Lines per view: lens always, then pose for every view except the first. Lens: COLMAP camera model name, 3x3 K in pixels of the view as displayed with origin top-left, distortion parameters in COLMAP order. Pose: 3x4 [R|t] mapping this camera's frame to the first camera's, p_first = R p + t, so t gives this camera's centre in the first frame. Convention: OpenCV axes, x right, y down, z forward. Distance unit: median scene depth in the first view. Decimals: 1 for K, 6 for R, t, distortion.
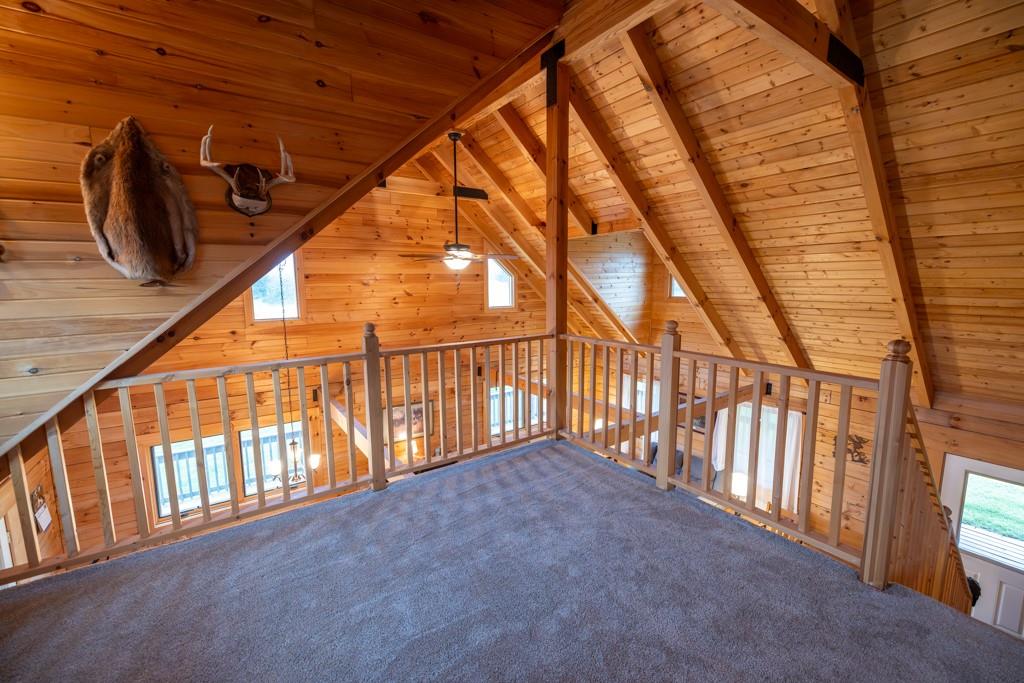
lens RADIAL K [[425.8, 0, 511.7], [0, 425.8, 338.7], [0, 0, 1]] dist [0.000782, 0.000226]
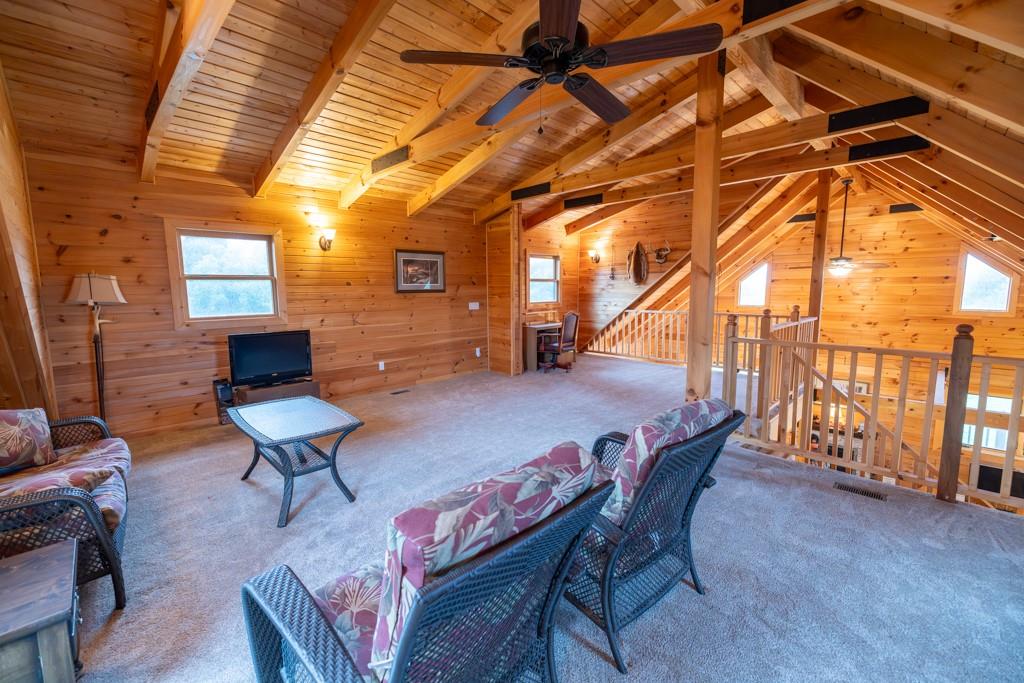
lens RADIAL K [[425.8, 0, 511.0], [0, 425.8, 338.6], [0, 0, 1]] dist [0.000782, 0.000226]
pose [[0.177958, 0.125047, -0.976061, 2.534732], [-0.129392, 0.986254, 0.102762, 0.091440], [0.975494, 0.108007, 0.191692, -0.702847]]
